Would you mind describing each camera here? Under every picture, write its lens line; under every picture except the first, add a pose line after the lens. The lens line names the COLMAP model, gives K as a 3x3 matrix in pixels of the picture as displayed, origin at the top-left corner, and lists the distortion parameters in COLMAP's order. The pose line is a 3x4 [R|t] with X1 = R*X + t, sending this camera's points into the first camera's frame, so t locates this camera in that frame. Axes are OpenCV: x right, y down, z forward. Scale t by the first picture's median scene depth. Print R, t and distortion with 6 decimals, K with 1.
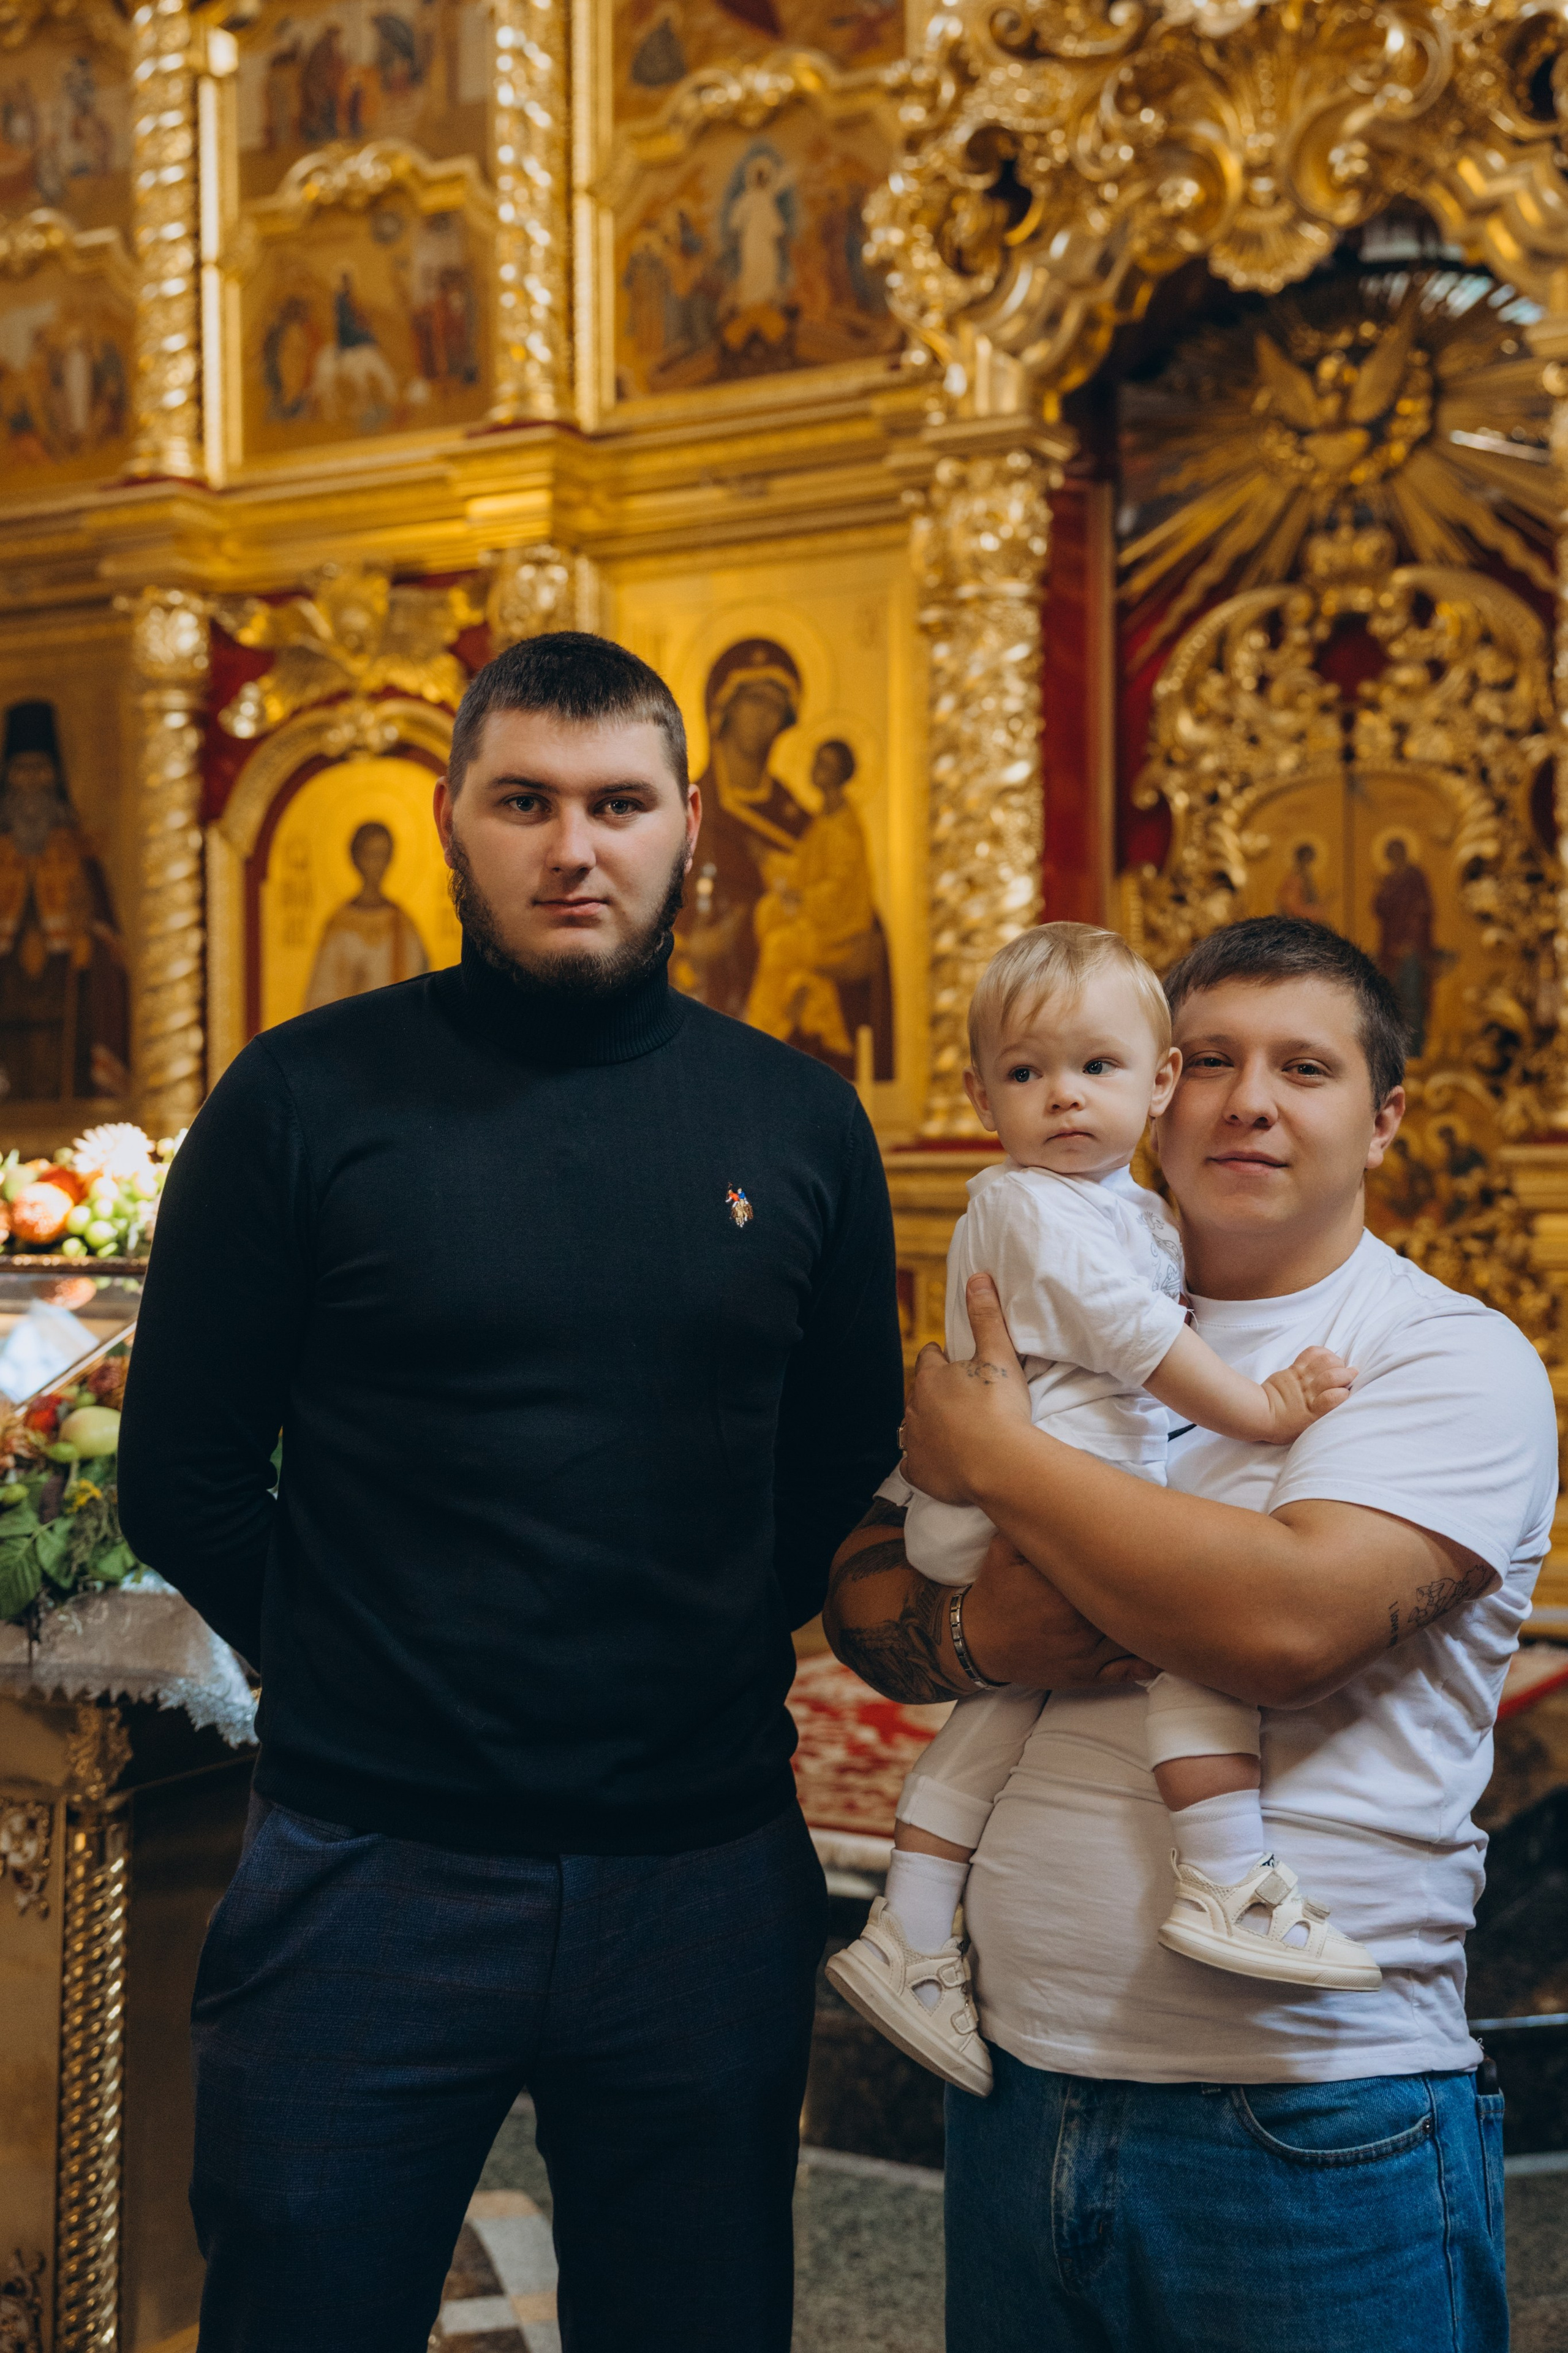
lens RADIAL K [[2857.4, 0, 793.5], [0, 2857.4, 1090.2], [0, 0, 1]] dist [0.245989, -0.363700]
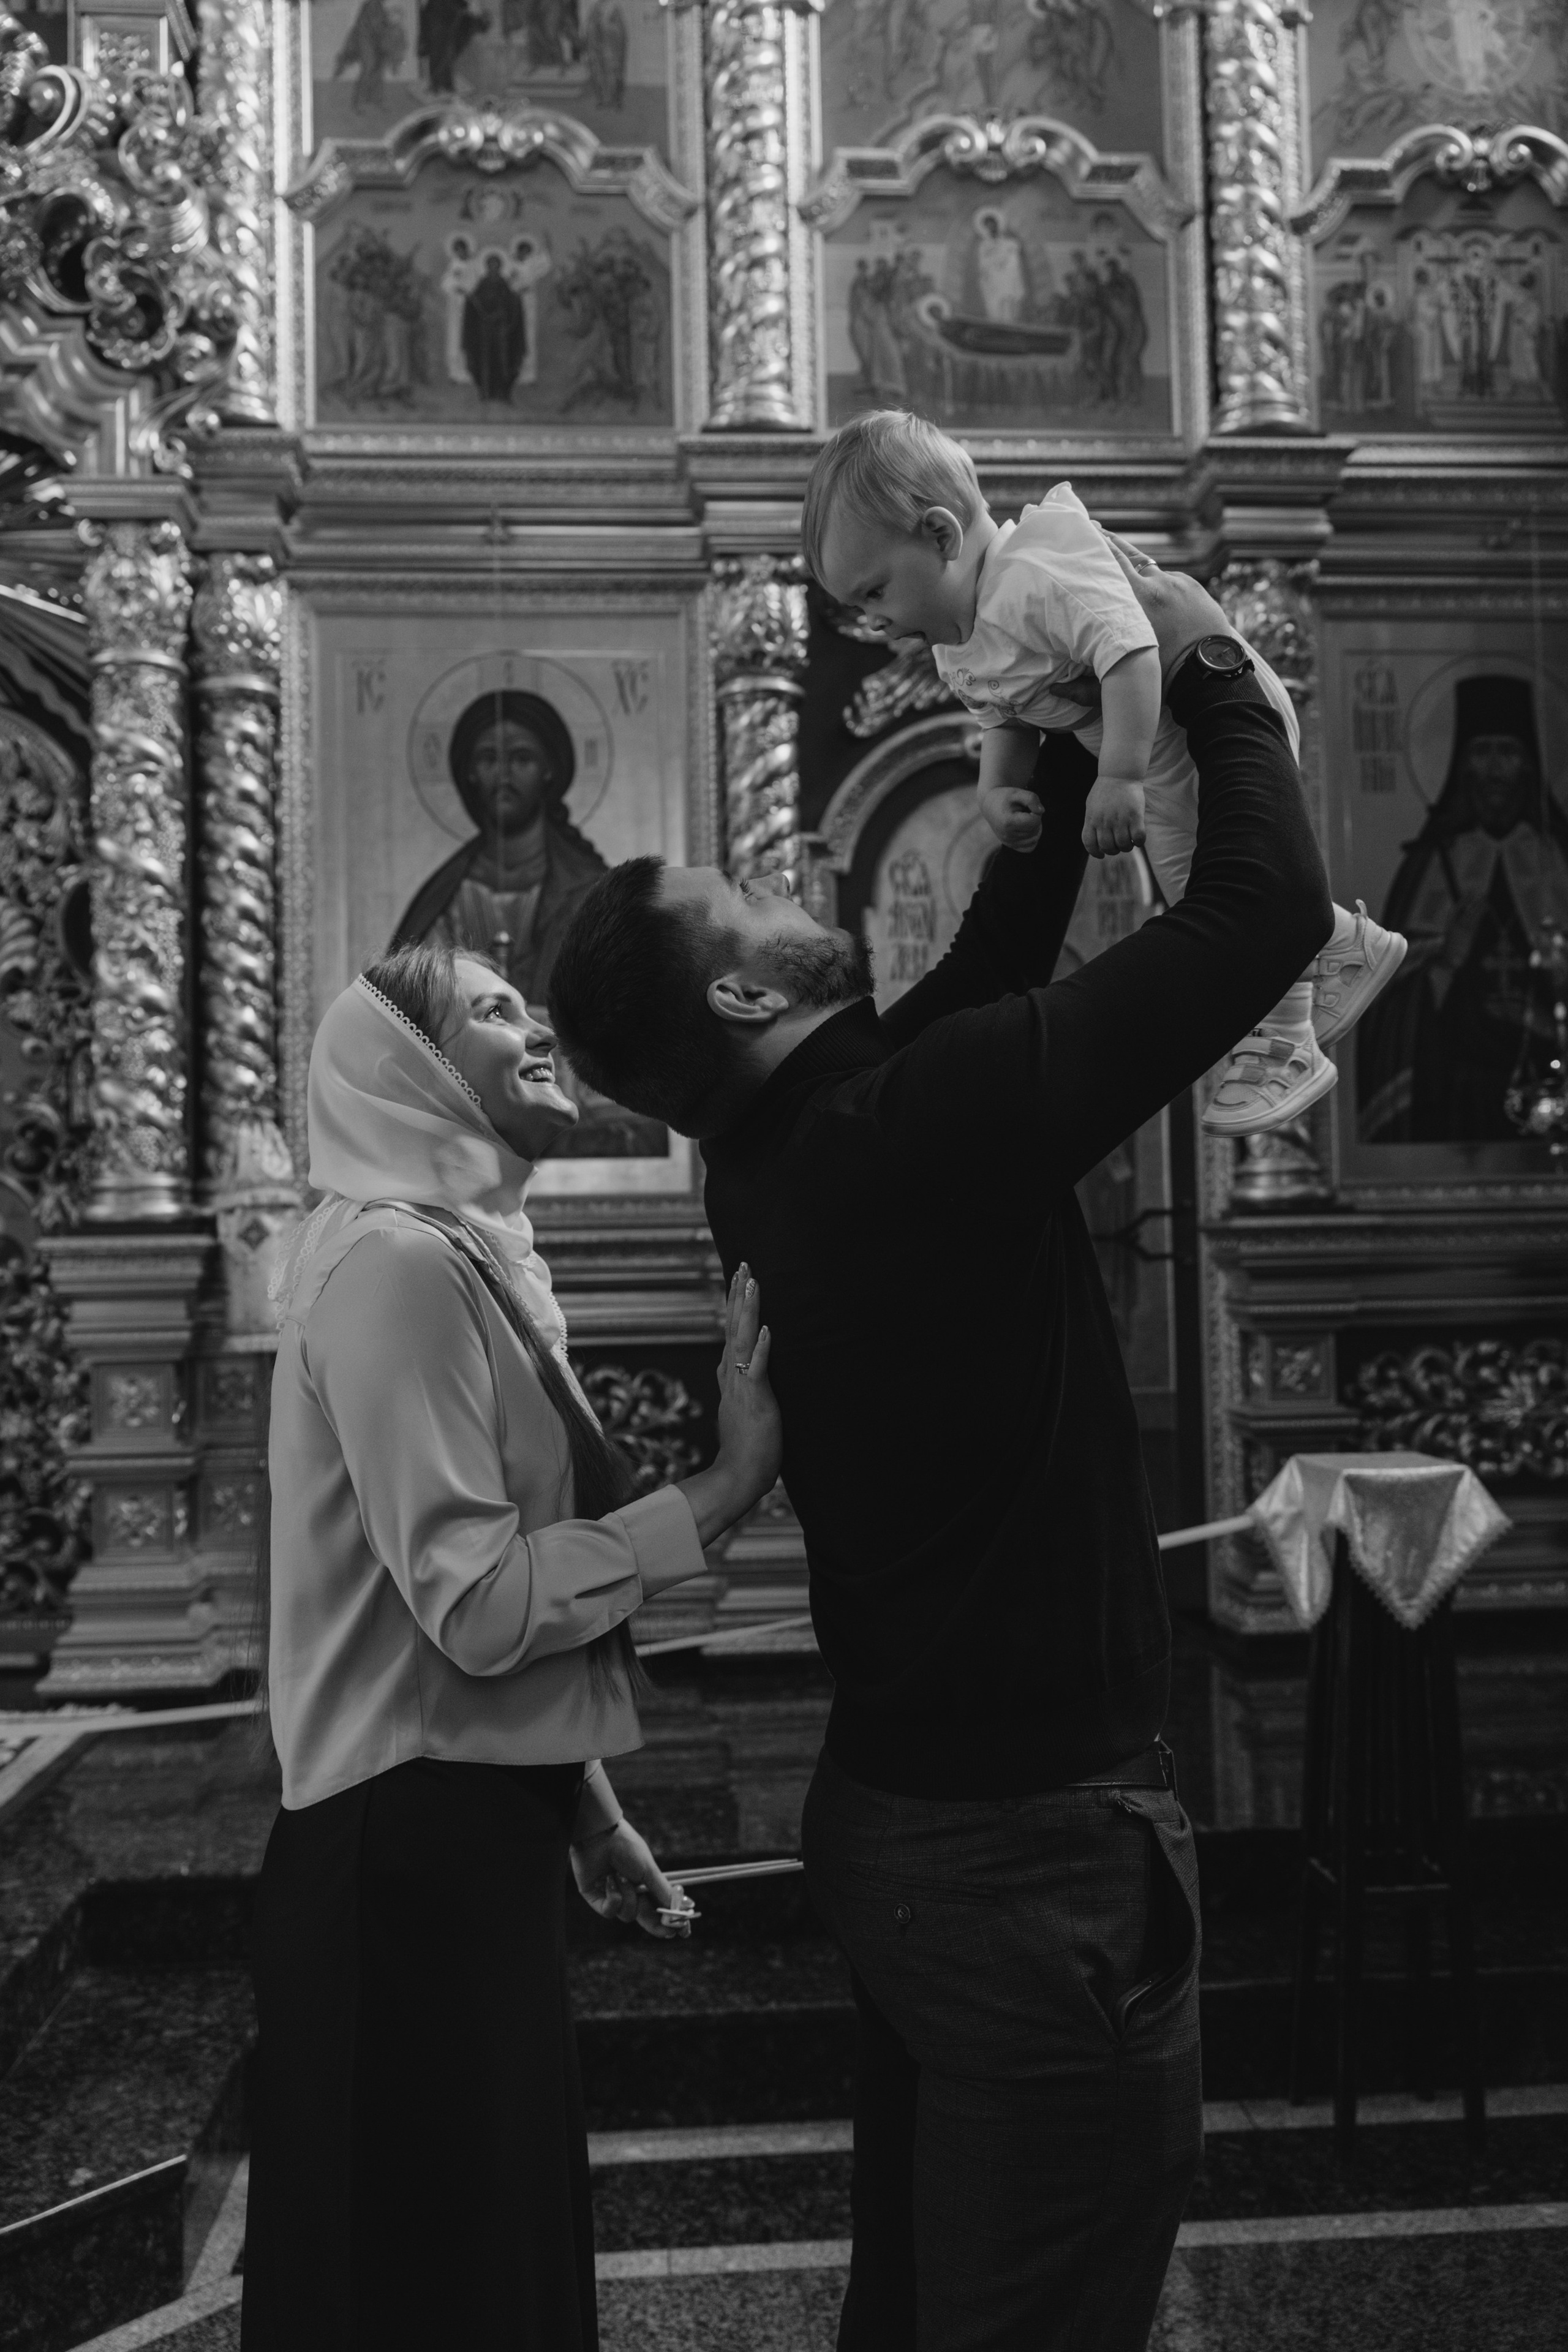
lens RADIAL K [[2039.0, 0, 766.7], [0, 2039.0, 1167.6], [0, 0, 1]] dist [-0.002714, 0.010498]
pose [[0.831709, 0.011723, 0.555088, 0.045758], [-0.001764, 0.999828, -0.018472, 0.006475], [-0.555209, 0.014384, 0.831586, 0.204882]]
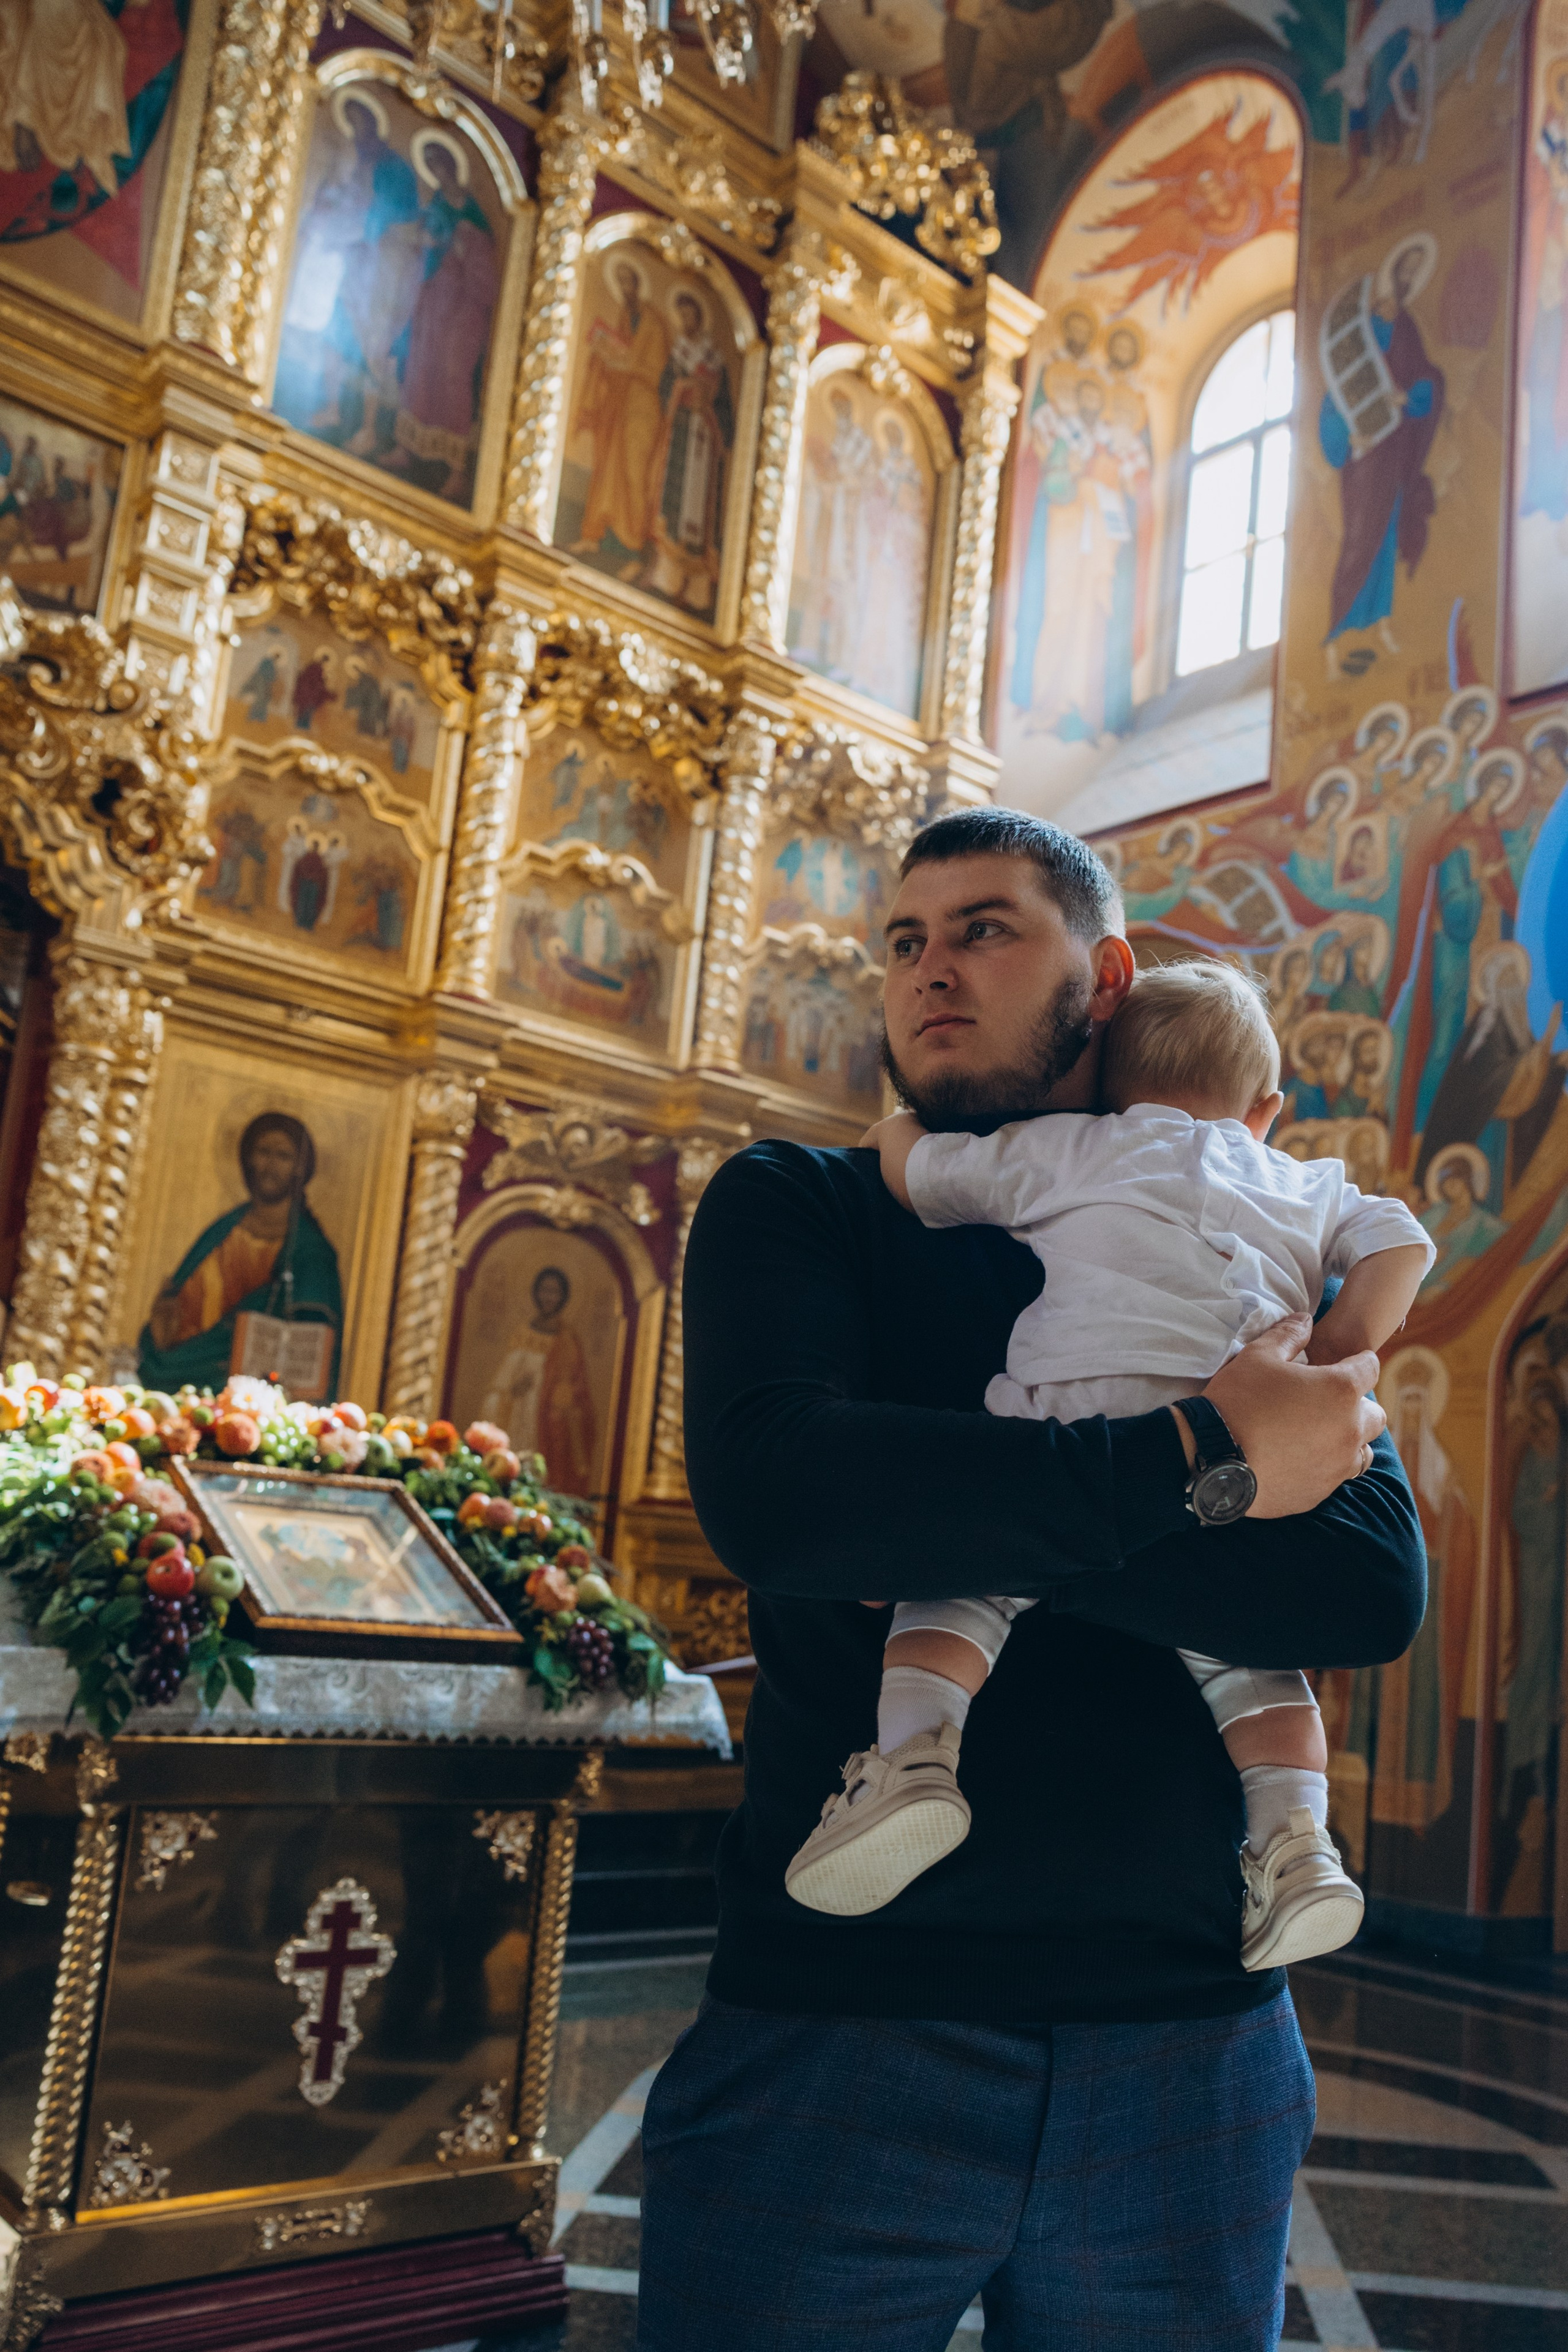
lens RADIAL K [[1918.4, 0, 944.9], [0, 1918.4, 1275.3], [0, 0, 1]] dist [-0.054161, 0.053692]
pose [[0.307319, 0.184786, 0.933493, -0.486733], [-0.112580, 0.981136, -0.157154, 0.035536], [-0.944924, -0.056796, 0.322325, 0.169218]]
